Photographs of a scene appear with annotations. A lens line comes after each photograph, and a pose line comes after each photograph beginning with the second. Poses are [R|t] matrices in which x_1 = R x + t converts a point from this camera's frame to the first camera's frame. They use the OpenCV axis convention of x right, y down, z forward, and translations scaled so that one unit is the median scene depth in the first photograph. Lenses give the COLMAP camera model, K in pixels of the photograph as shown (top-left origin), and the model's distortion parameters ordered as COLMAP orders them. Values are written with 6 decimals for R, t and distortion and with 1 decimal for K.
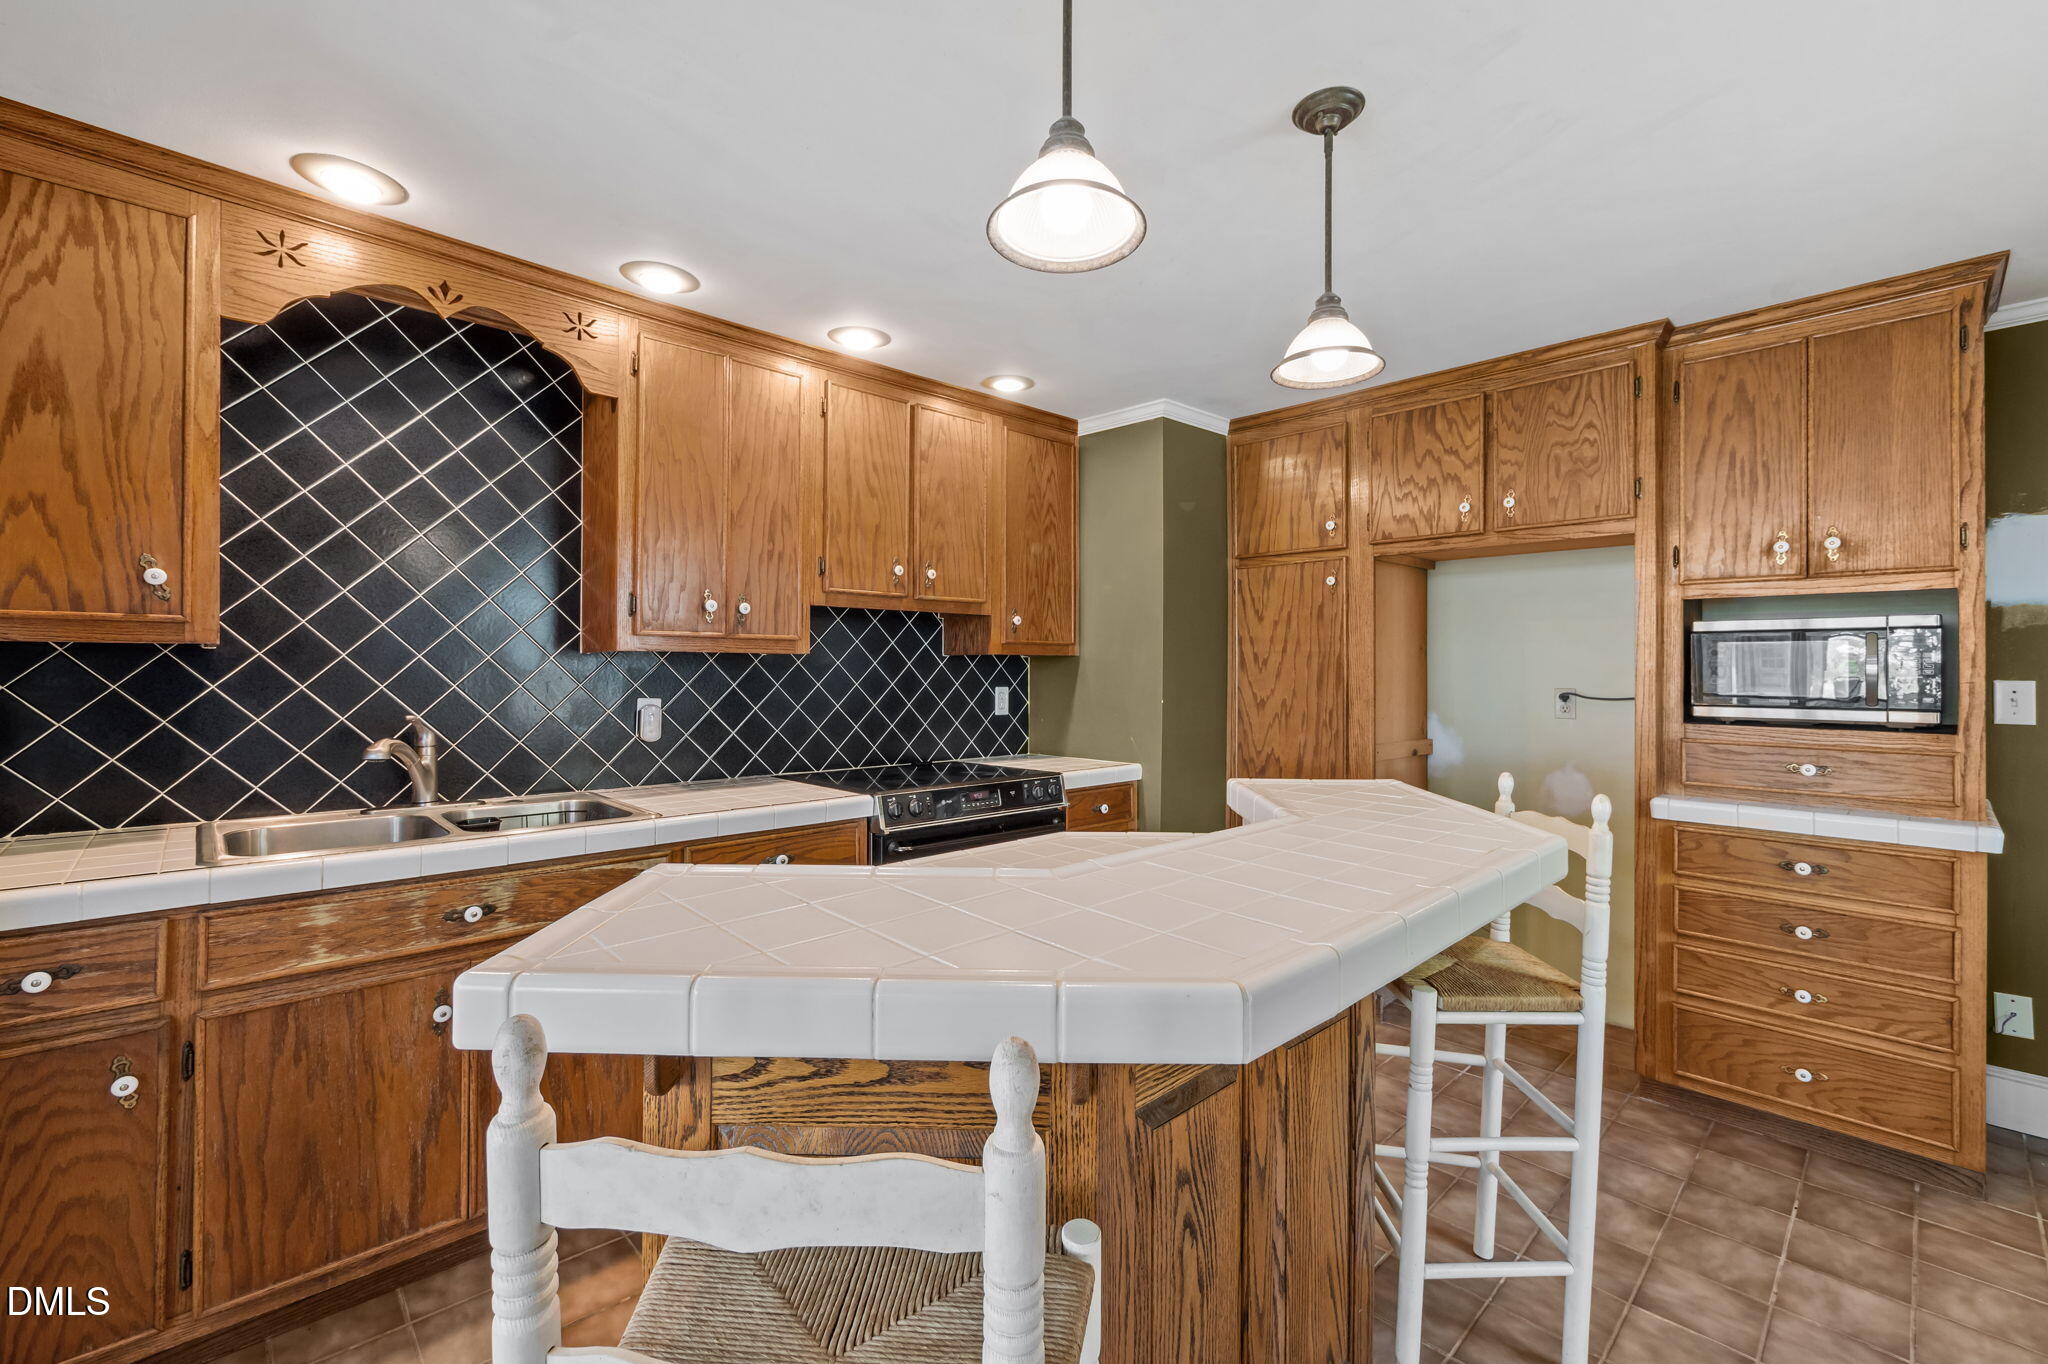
lens RADIAL K [[858.3, 0, 1018.7], [0, 858.3, 670.6], [0, 0, 1]] dist [-0.006394, -0.000157]
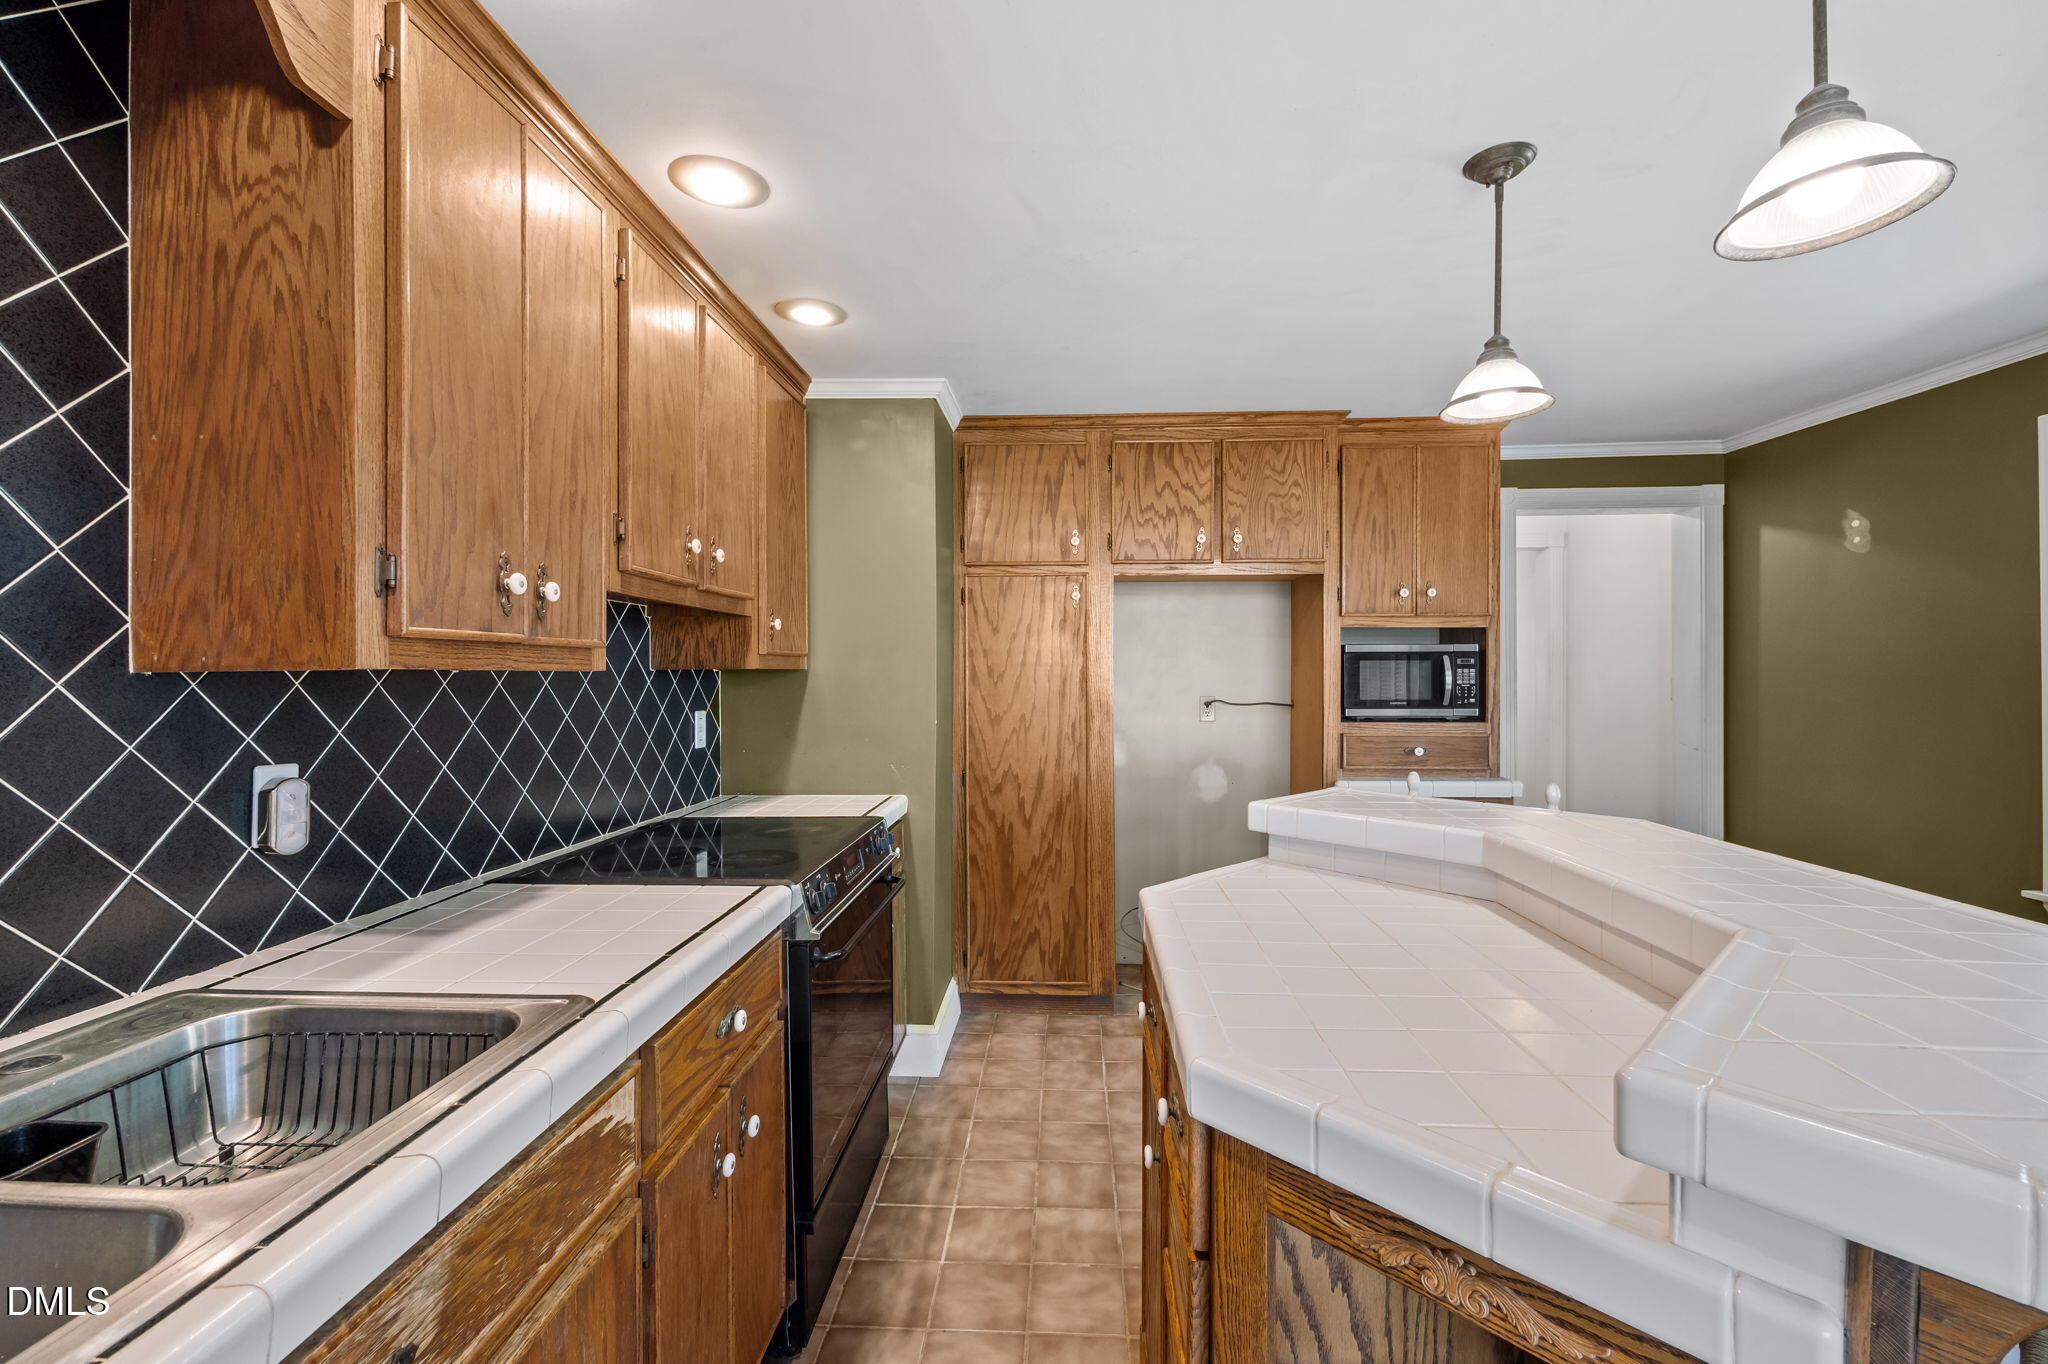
lens RADIAL K [[858.3, 0, 1019.1], [0, 858.3, 681.4], [0, 0, 1]] dist [-0.006394, -0.000157]
pose [[0.727516, -0.011907, 0.685988, -0.428851], [0.007353, 0.999927, 0.009558, -0.015348], [-0.686052, -0.001910, 0.727550, 0.342236]]
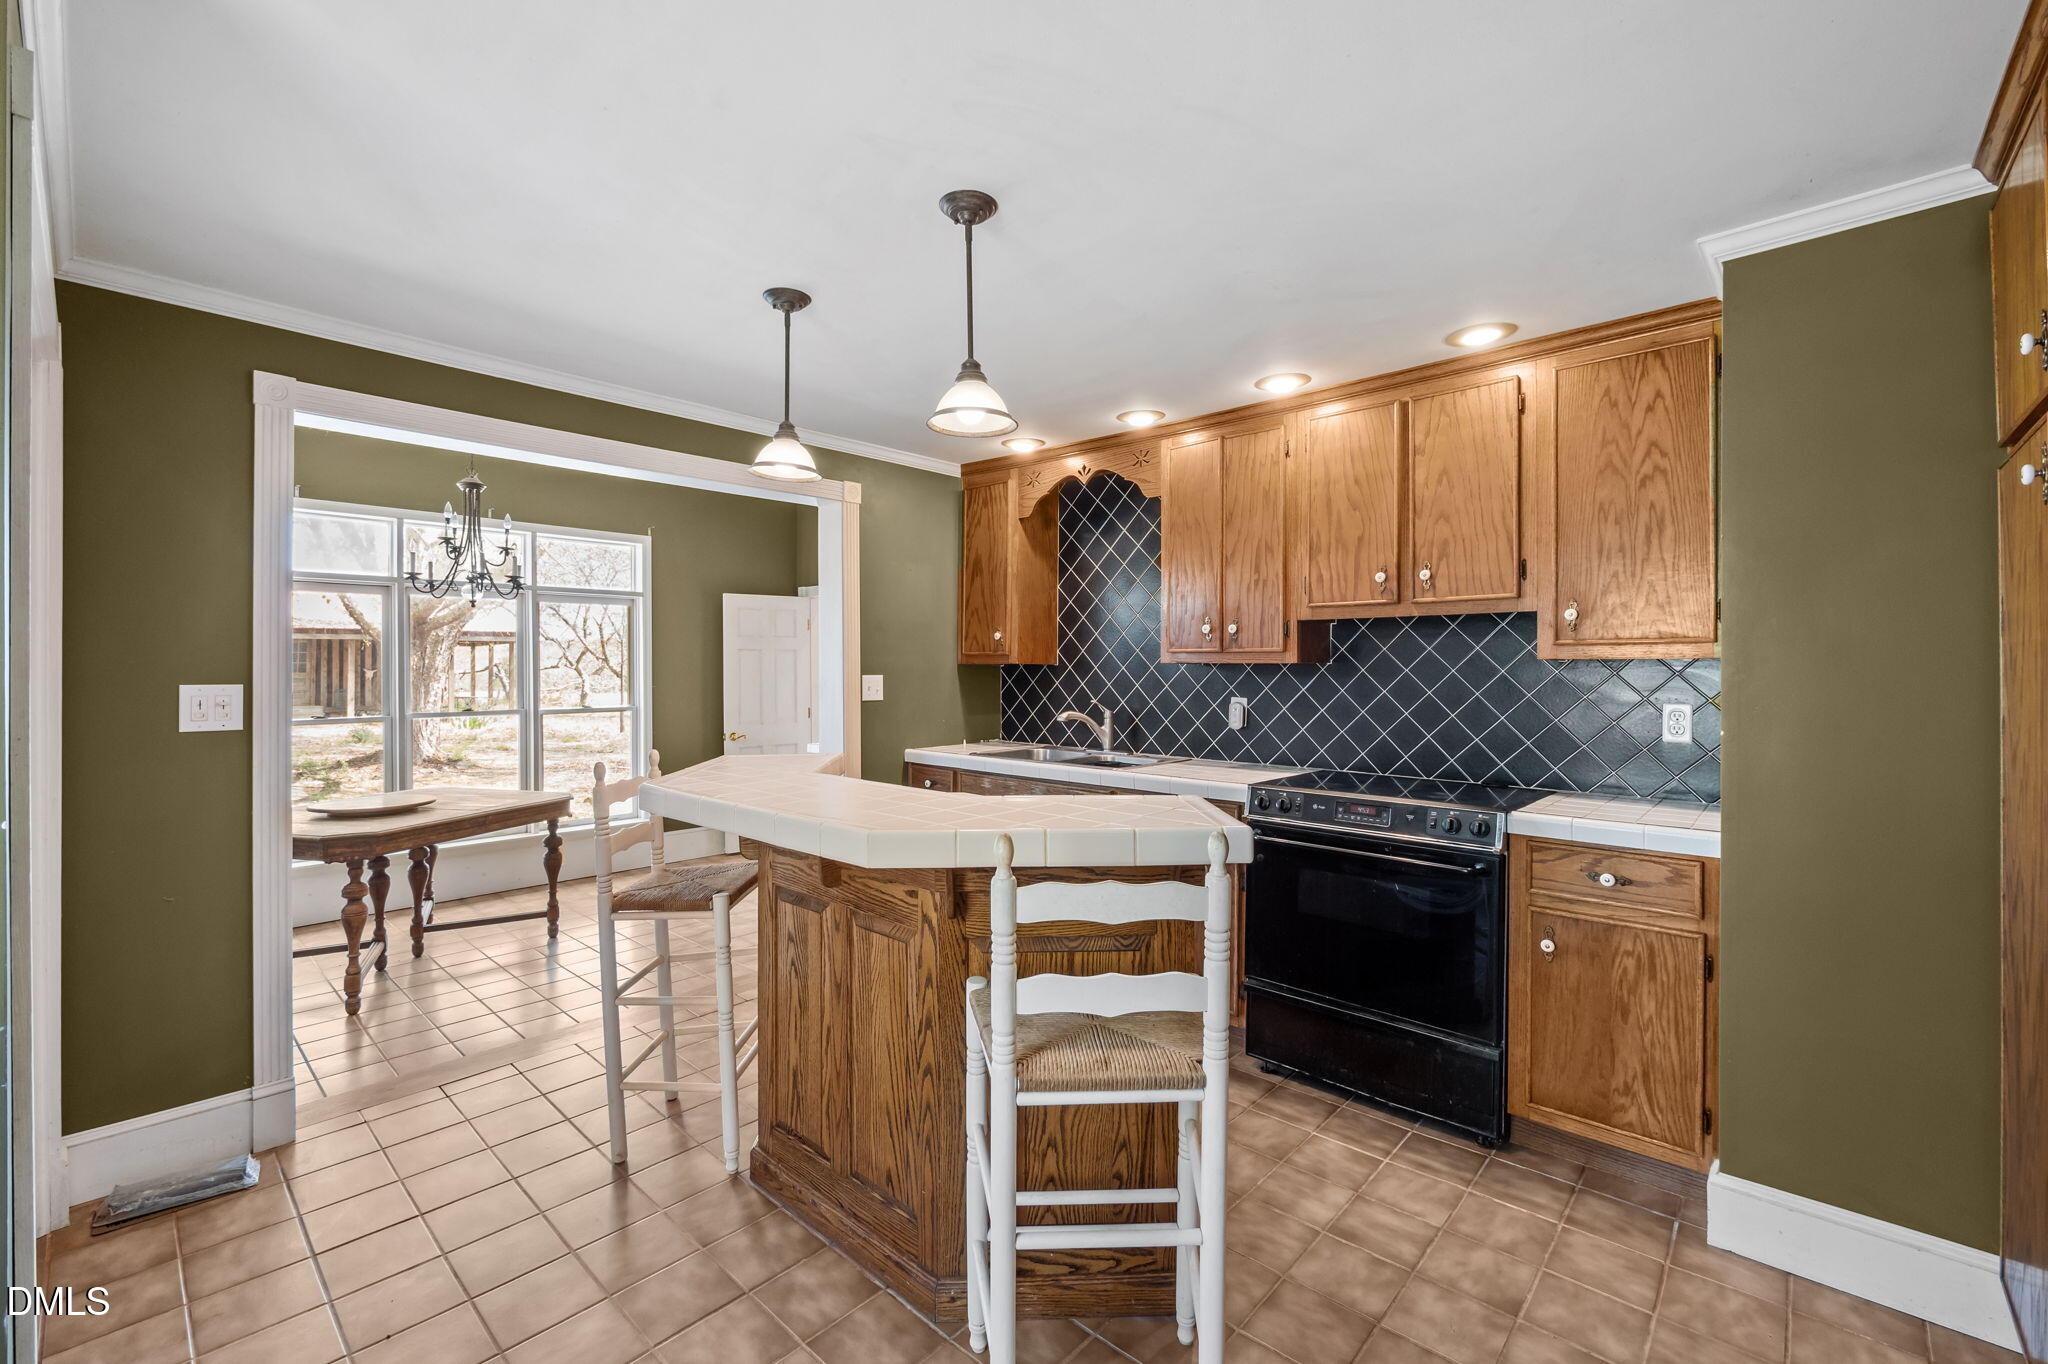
lens RADIAL K [[858.3, 0, 1028.8], [0, 858.3, 670.9], [0, 0, 1]] dist [-0.006394, -0.000157]
pose [[0.083414, -0.001814, -0.996513, 0.830306], [-0.004418, 0.999988, -0.002191, -0.004819], [0.996505, 0.004585, 0.083405, 0.525724]]
